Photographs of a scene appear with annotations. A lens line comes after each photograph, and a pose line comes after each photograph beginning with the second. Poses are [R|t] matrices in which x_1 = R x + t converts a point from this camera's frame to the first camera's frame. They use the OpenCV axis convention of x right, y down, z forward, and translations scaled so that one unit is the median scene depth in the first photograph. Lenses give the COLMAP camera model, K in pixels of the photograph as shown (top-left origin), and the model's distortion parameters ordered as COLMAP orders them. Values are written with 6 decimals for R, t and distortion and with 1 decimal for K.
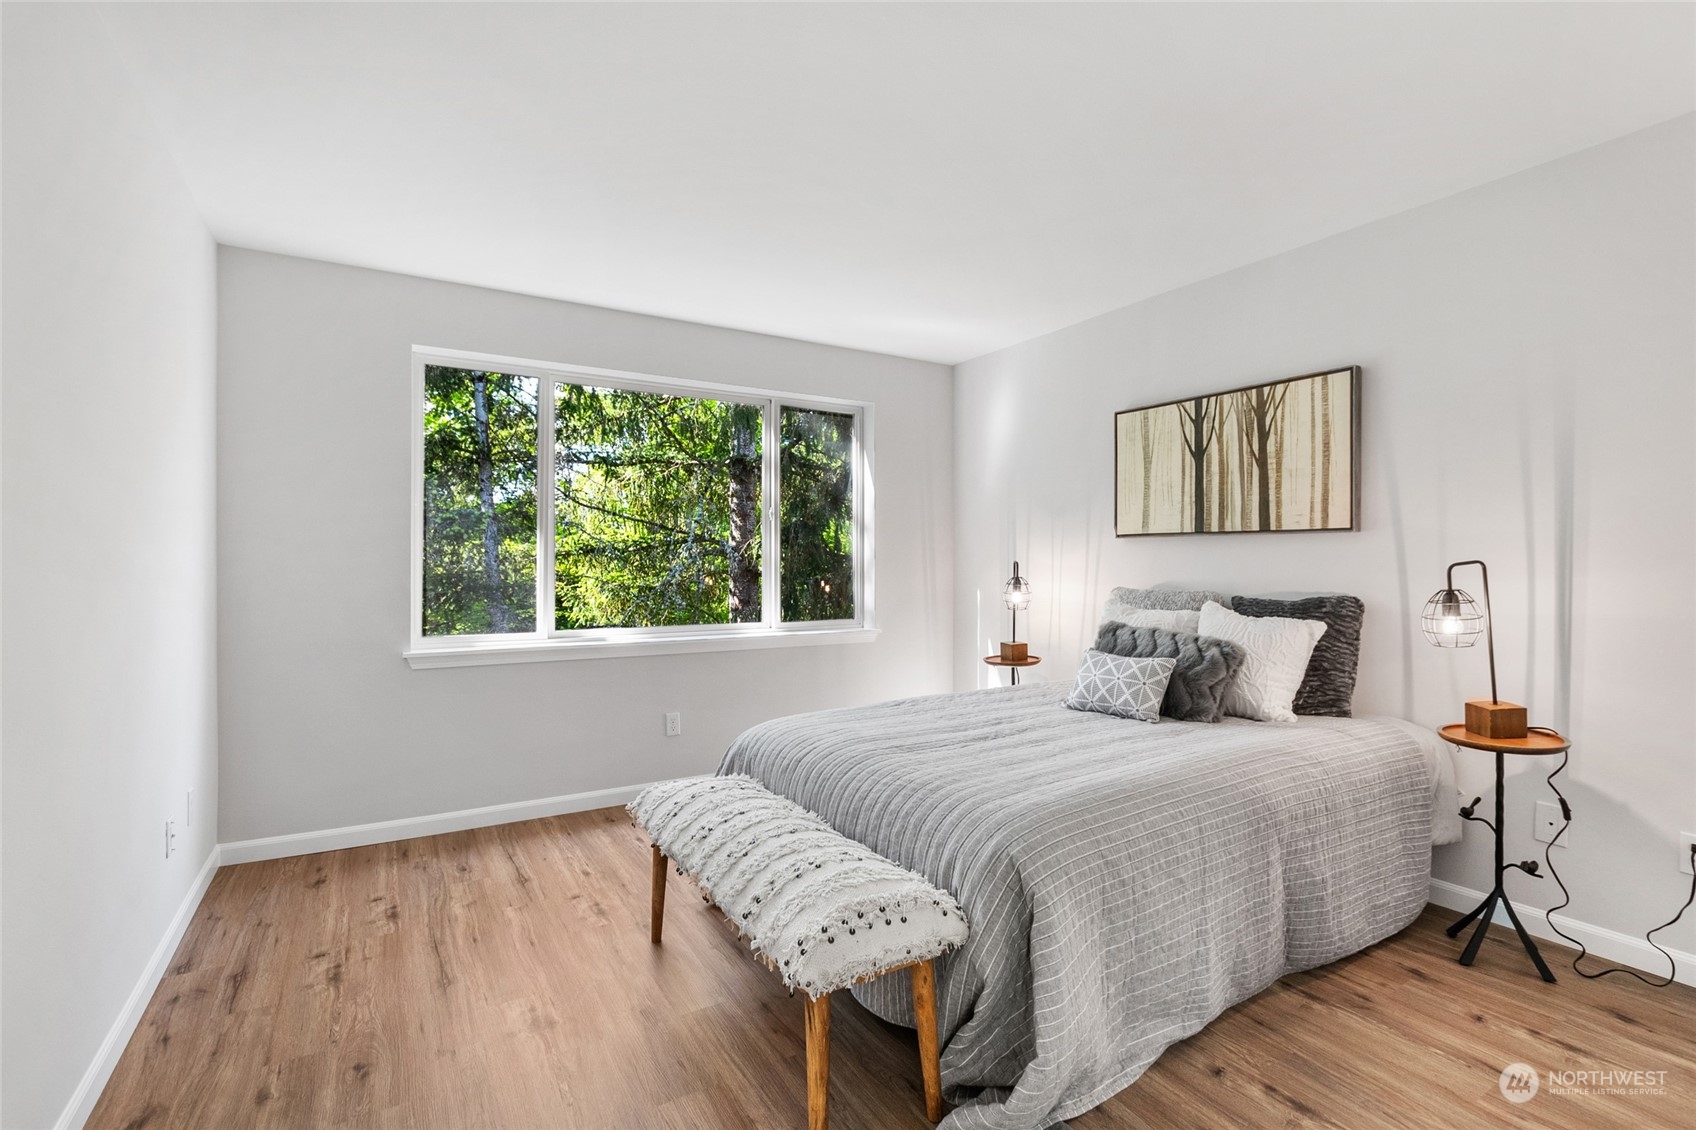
lens RADIAL K [[743.2, 0, 849.3], [0, 743.2, 567.8], [0, 0, 1]] dist [-0.000293, 0.000802]
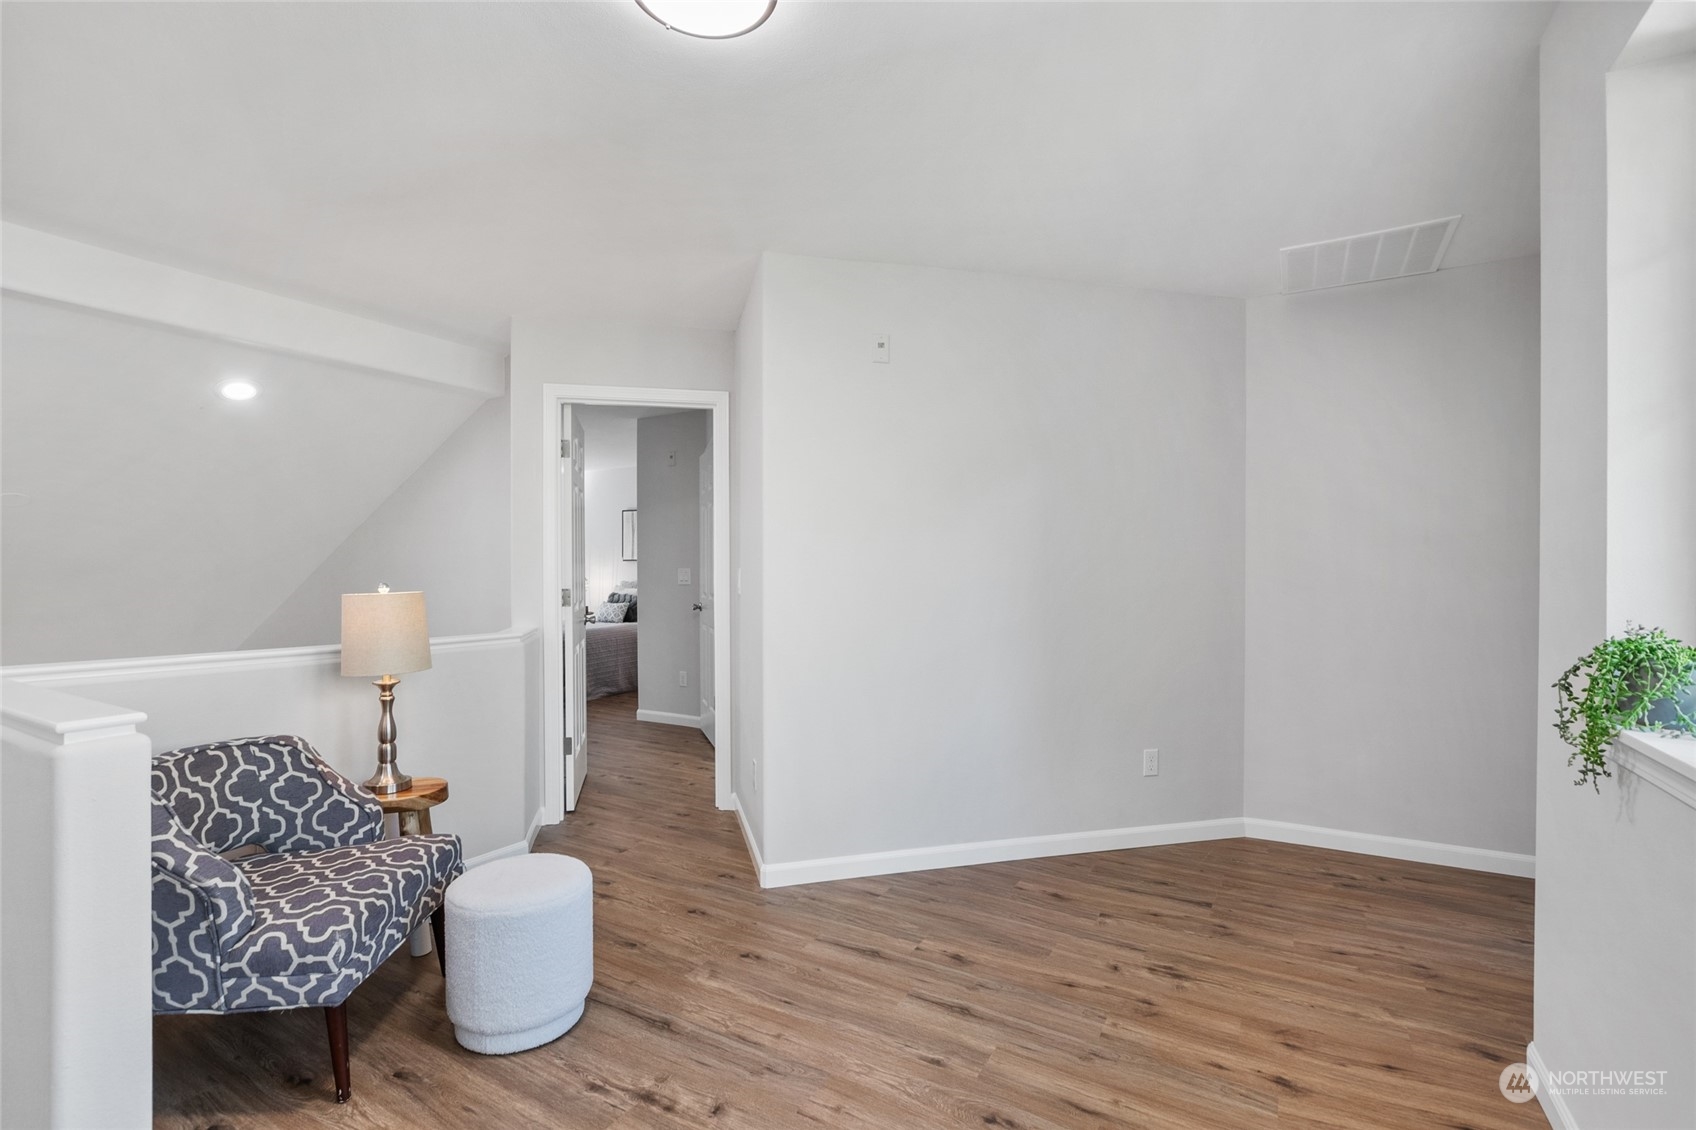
lens RADIAL K [[743.2, 0, 847.3], [0, 743.2, 567.3], [0, 0, 1]] dist [-0.000293, 0.000802]
pose [[0.885212, 0.000543, 0.465188, -0.188041], [-0.002035, 0.999994, 0.002706, -0.034200], [-0.465183, -0.003342, 0.885208, -2.076445]]
